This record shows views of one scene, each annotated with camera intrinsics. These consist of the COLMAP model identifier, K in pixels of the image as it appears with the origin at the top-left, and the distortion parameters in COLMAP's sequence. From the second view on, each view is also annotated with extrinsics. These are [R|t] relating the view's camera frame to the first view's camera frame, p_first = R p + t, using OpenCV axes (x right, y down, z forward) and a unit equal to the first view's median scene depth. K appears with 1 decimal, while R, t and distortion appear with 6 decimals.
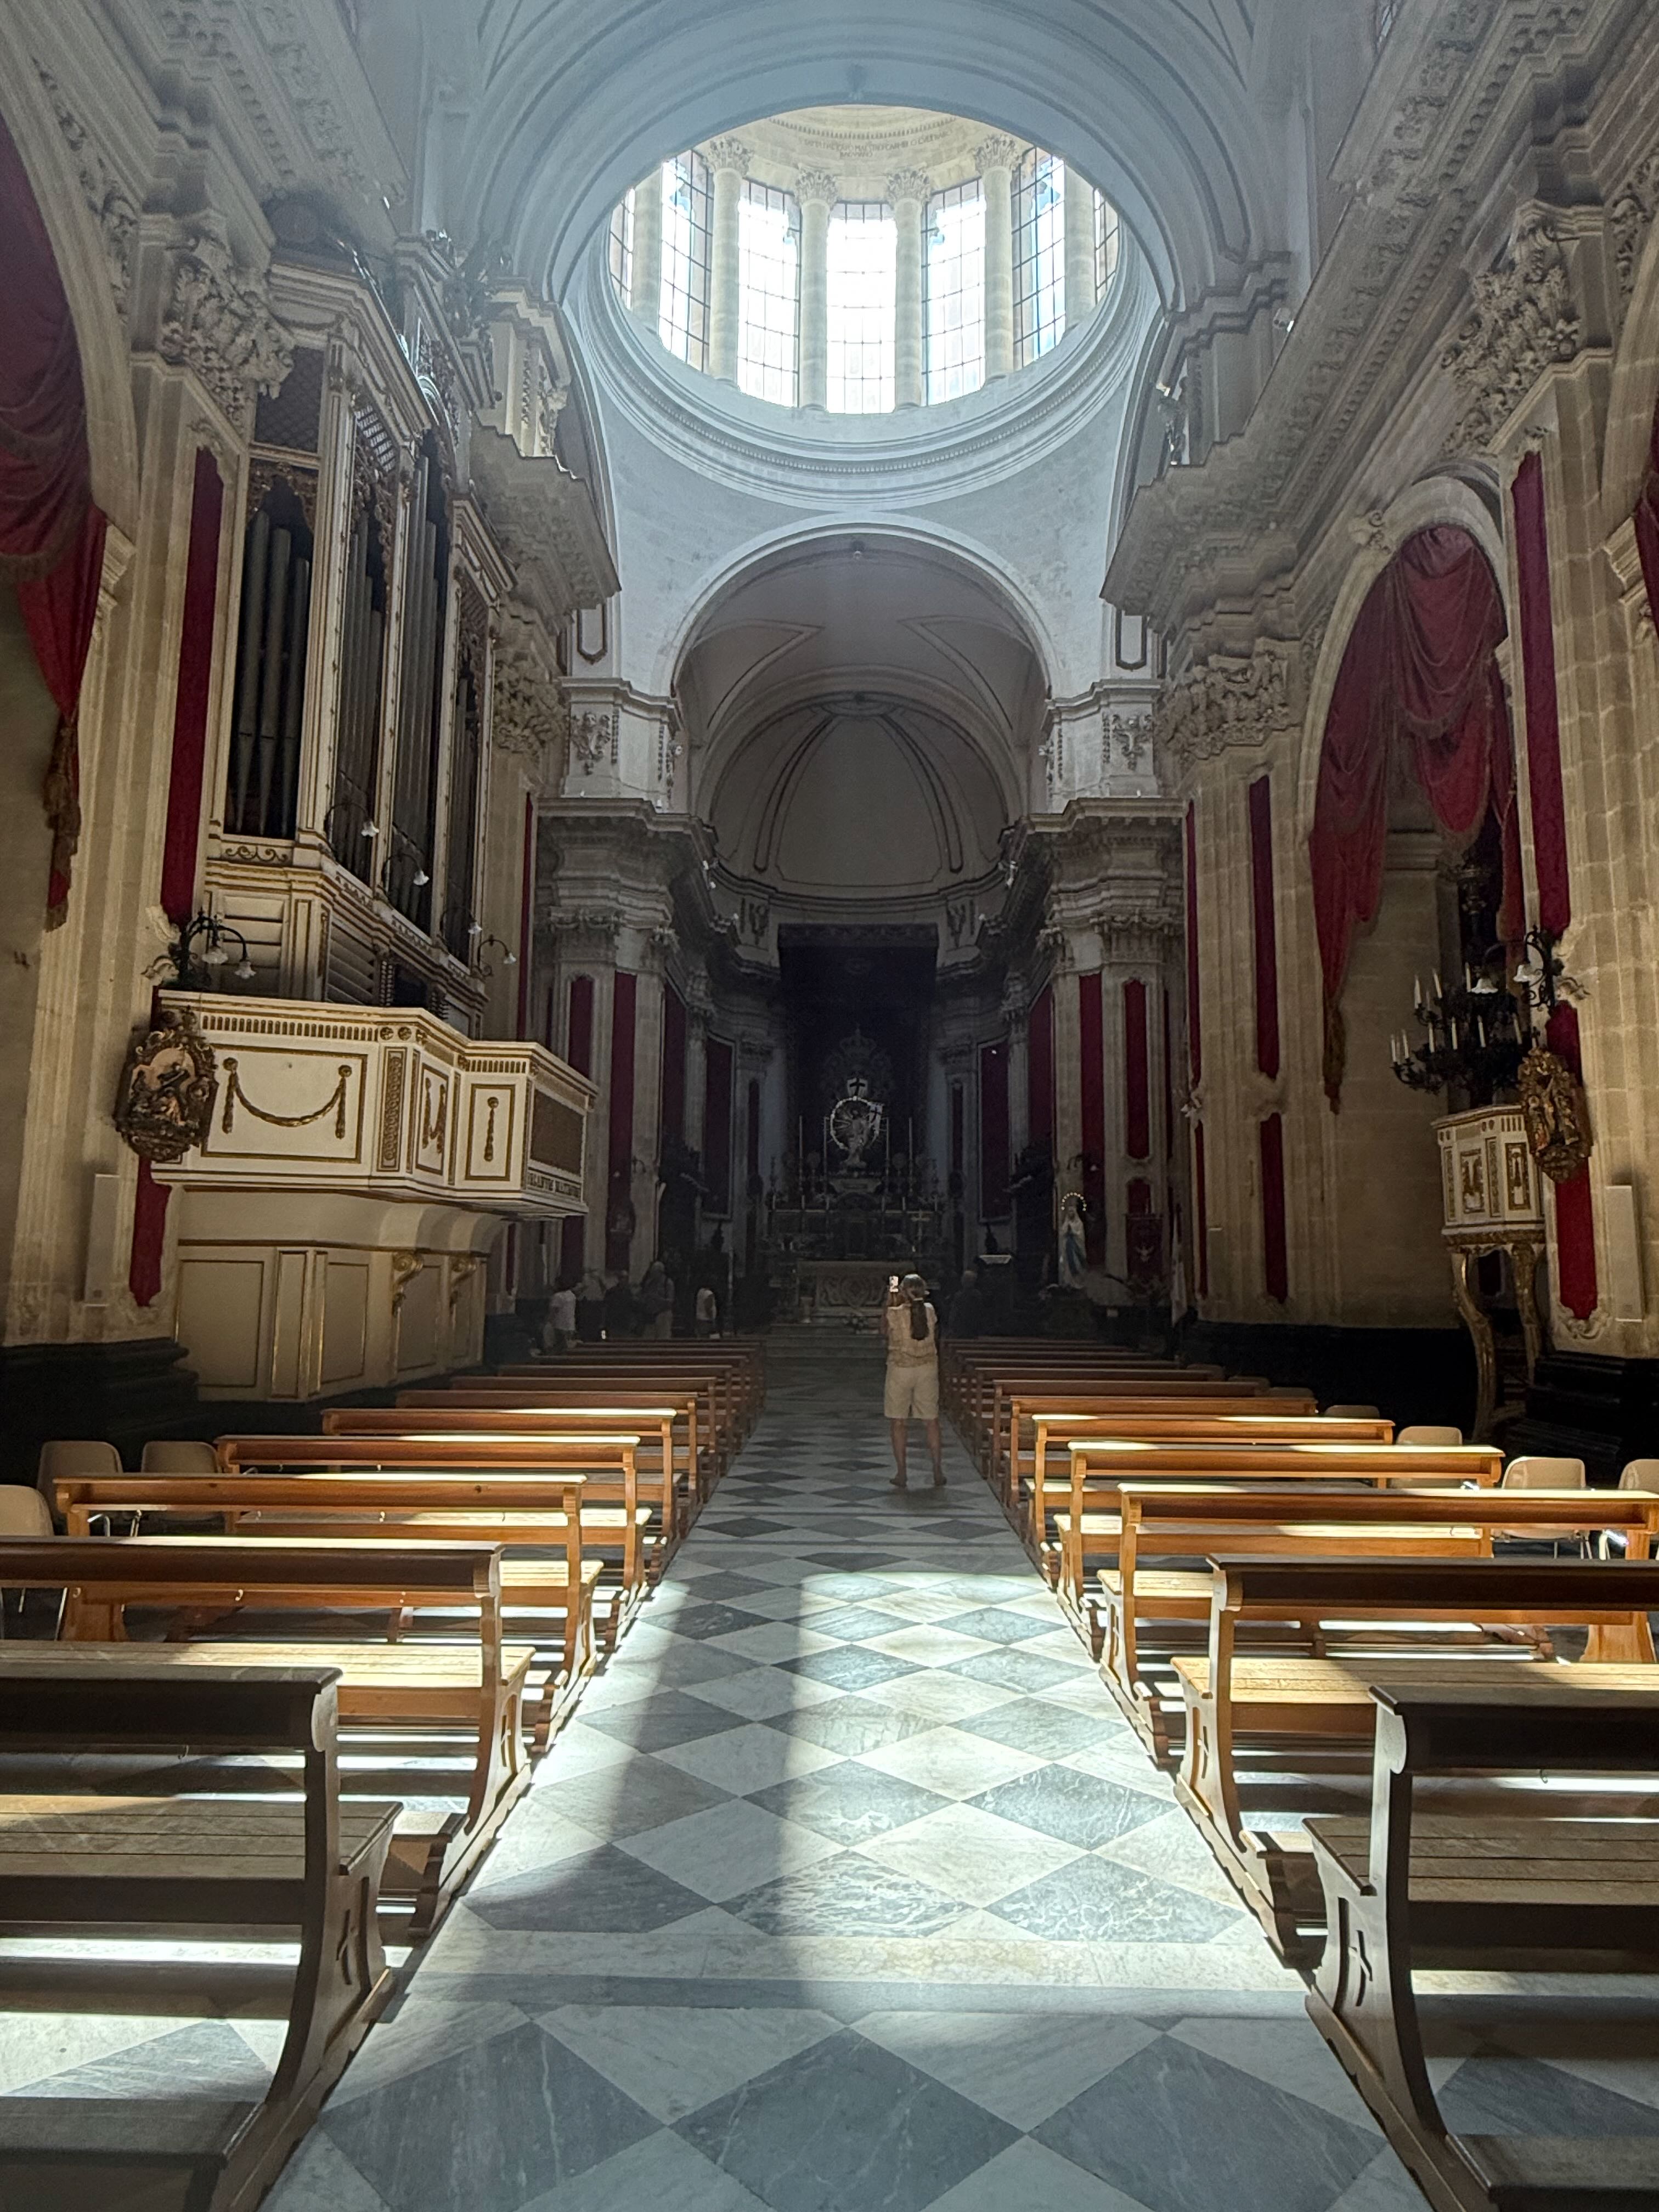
lens RADIAL K [[1287.8, 0, 829.5], [0, 1287.8, 1106.0], [0, 0, 1]] dist [0.001600, -0.015026]
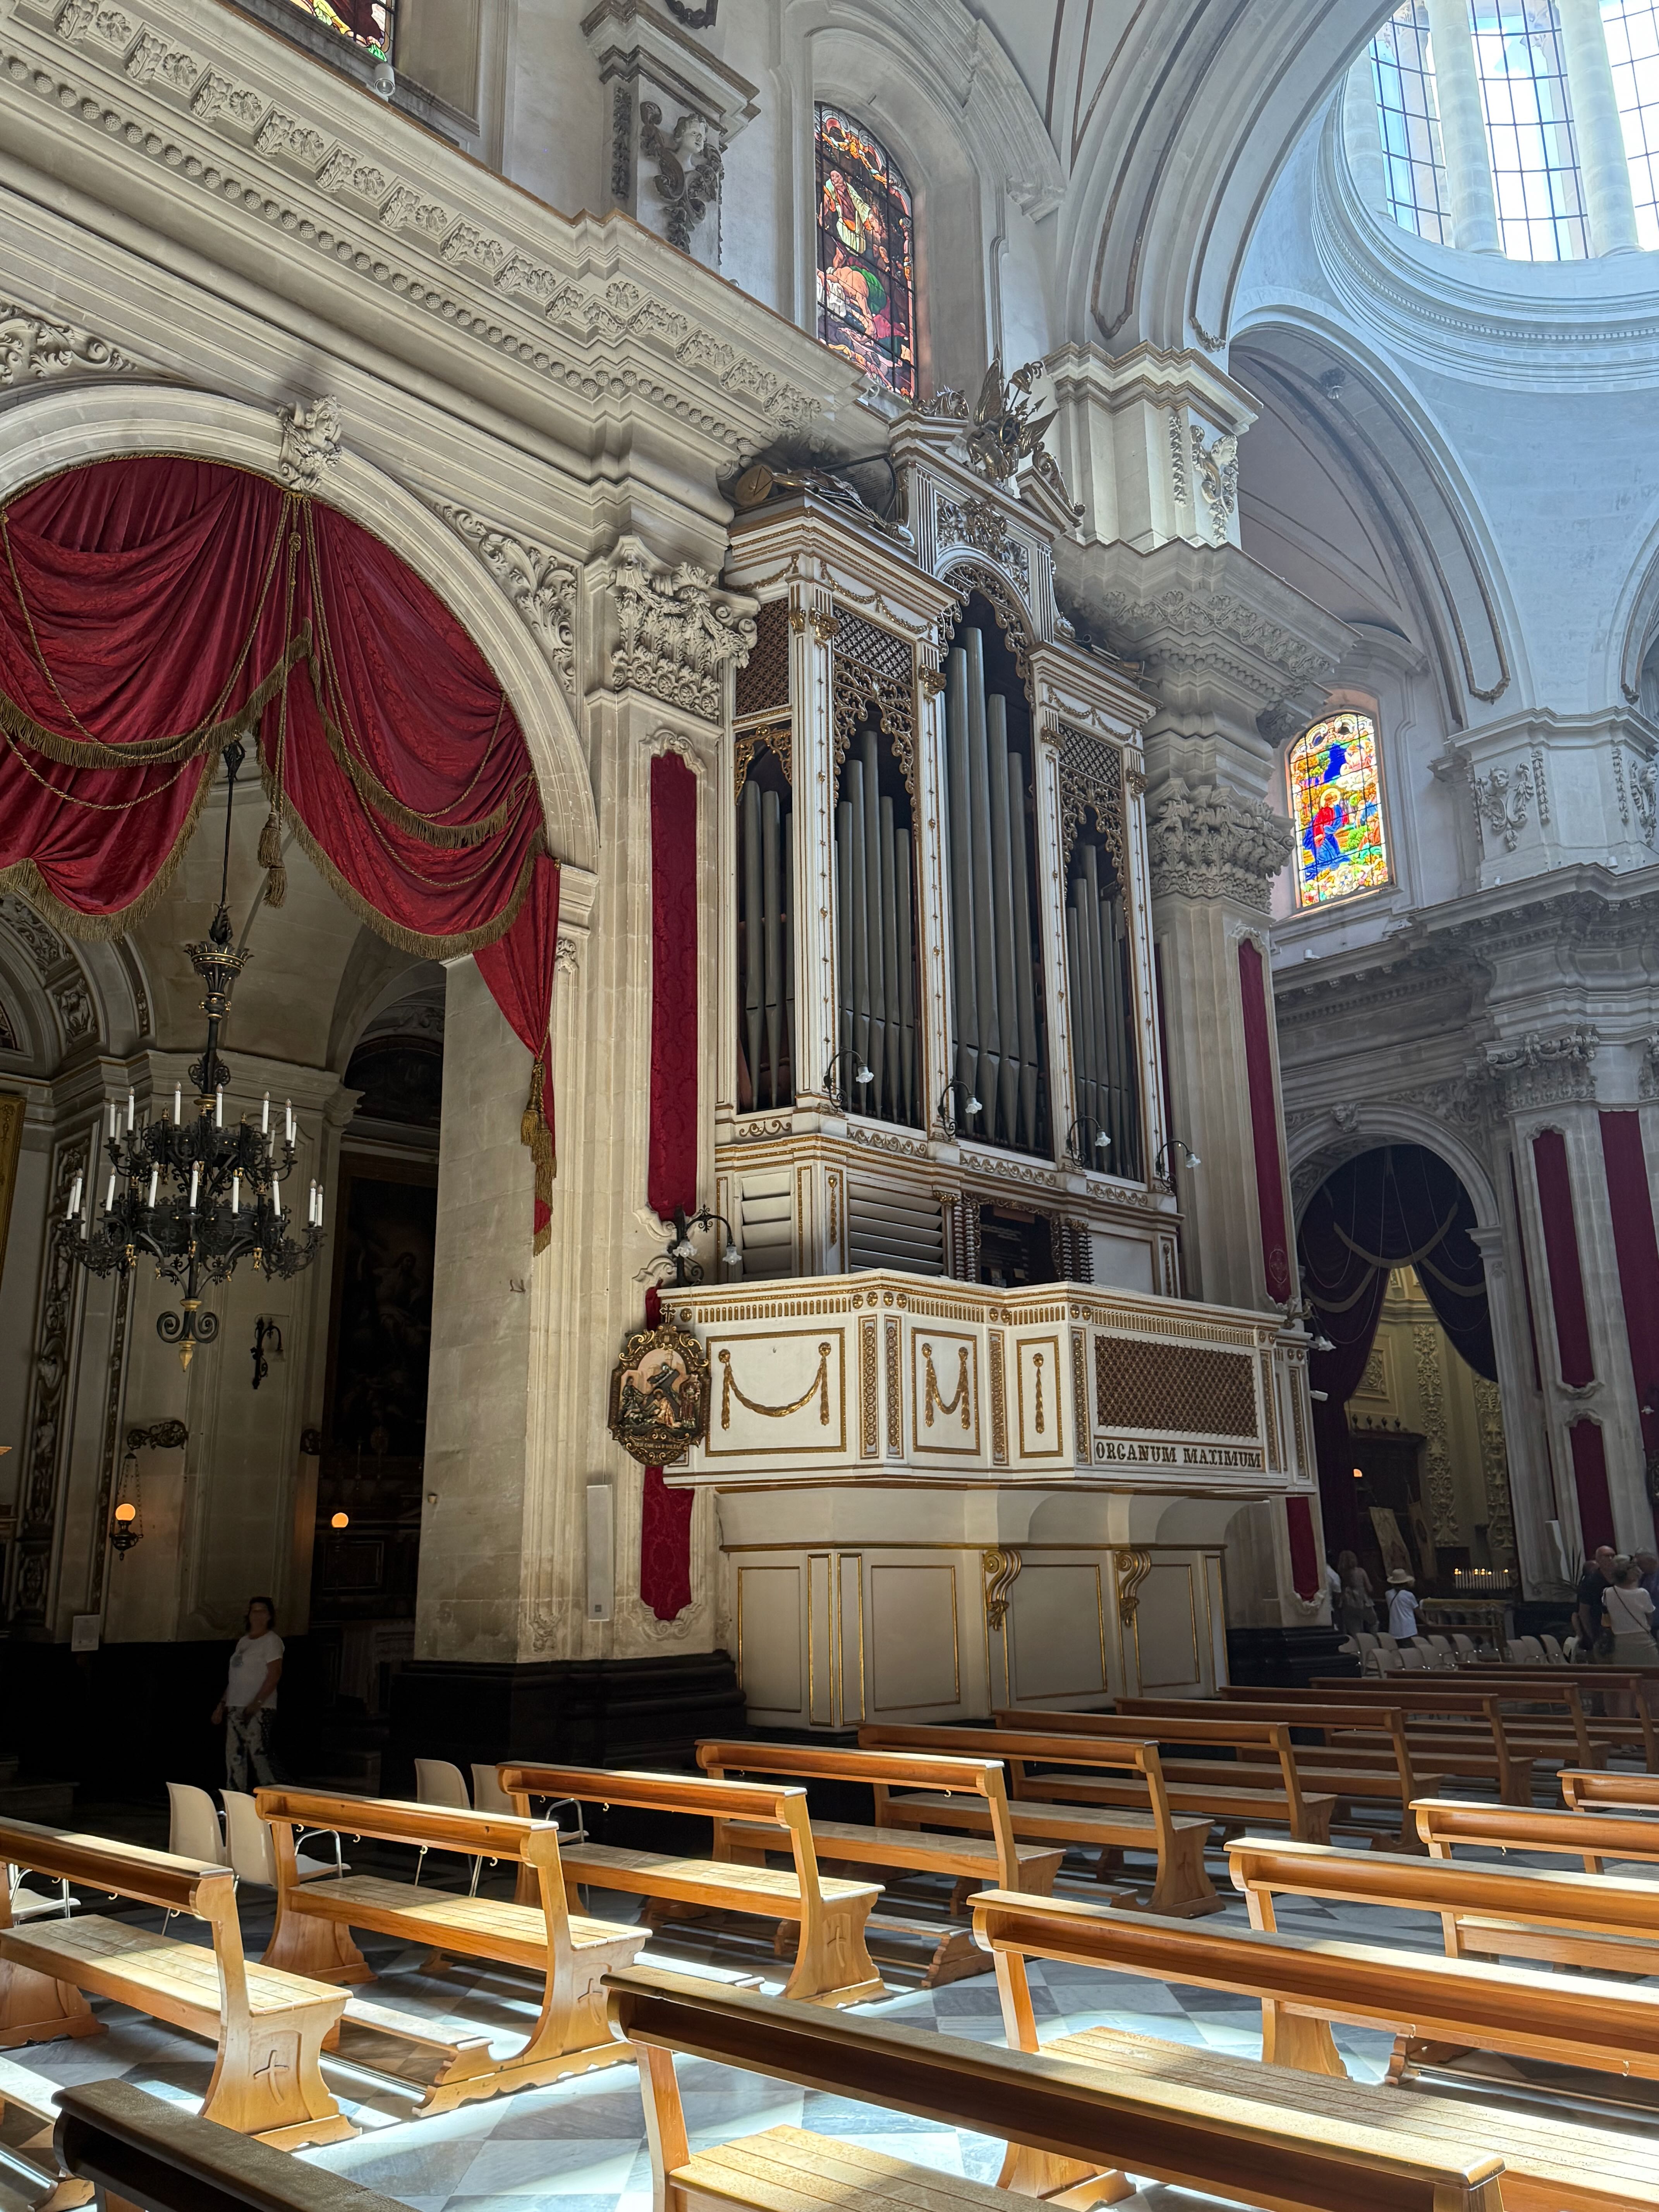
lens RADIAL K [[1725.4, 0, 829.5], [0, 1725.4, 1106.0], [0, 0, 1]] dist [0.129127, -0.206132]
pose [[0.712954, -0.200698, -0.671876, 0.452580], [0.114804, 0.978645, -0.170510, 0.012826], [0.691749, 0.044432, 0.720770, 0.102372]]
